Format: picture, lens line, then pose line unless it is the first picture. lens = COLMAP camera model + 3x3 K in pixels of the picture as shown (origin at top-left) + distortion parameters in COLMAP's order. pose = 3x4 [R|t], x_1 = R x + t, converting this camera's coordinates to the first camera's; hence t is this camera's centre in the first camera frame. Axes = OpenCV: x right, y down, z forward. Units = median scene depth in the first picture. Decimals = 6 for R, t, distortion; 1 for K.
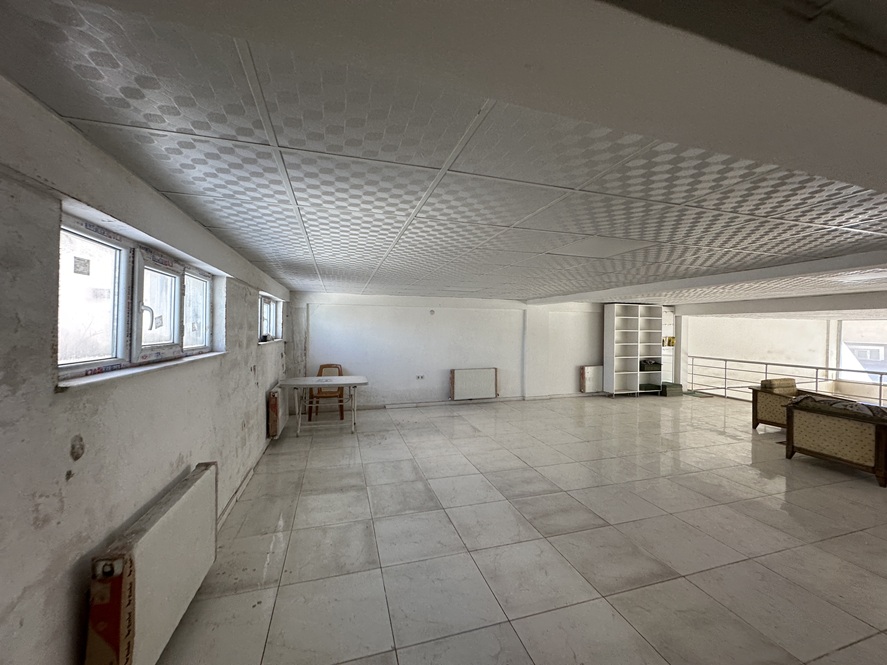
lens RADIAL K [[352.0, 0, 443.5], [0, 352.0, 332.5], [0, 0, 1]] dist [-0.001448, -0.000128]
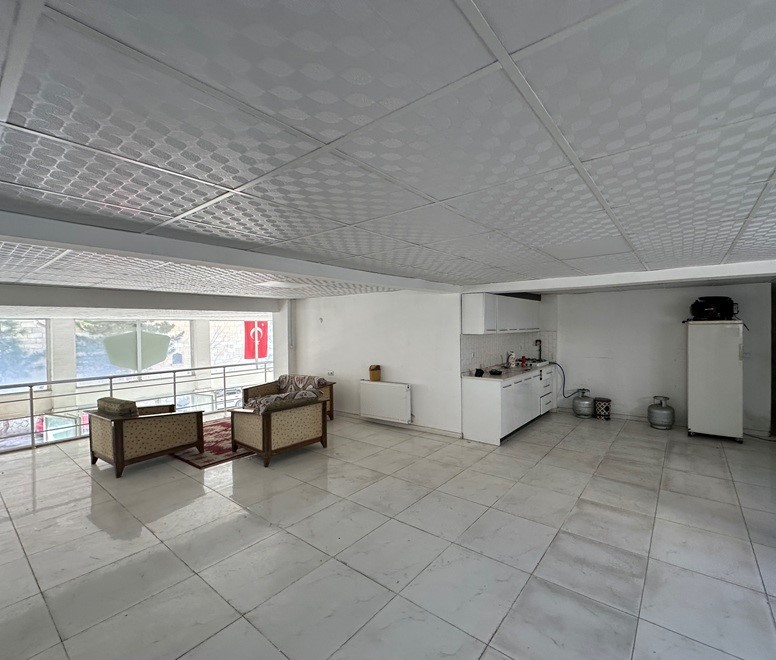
lens RADIAL K [[364.6, 0, 388.0], [0, 364.6, 330.0], [0, 0, 1]] dist [0.000114, 0.000068]
pose [[-0.597584, -0.026339, 0.801374, -0.070775], [-0.008218, 0.999609, 0.026726, -0.069381], [-0.801764, 0.009385, -0.597567, 1.931554]]
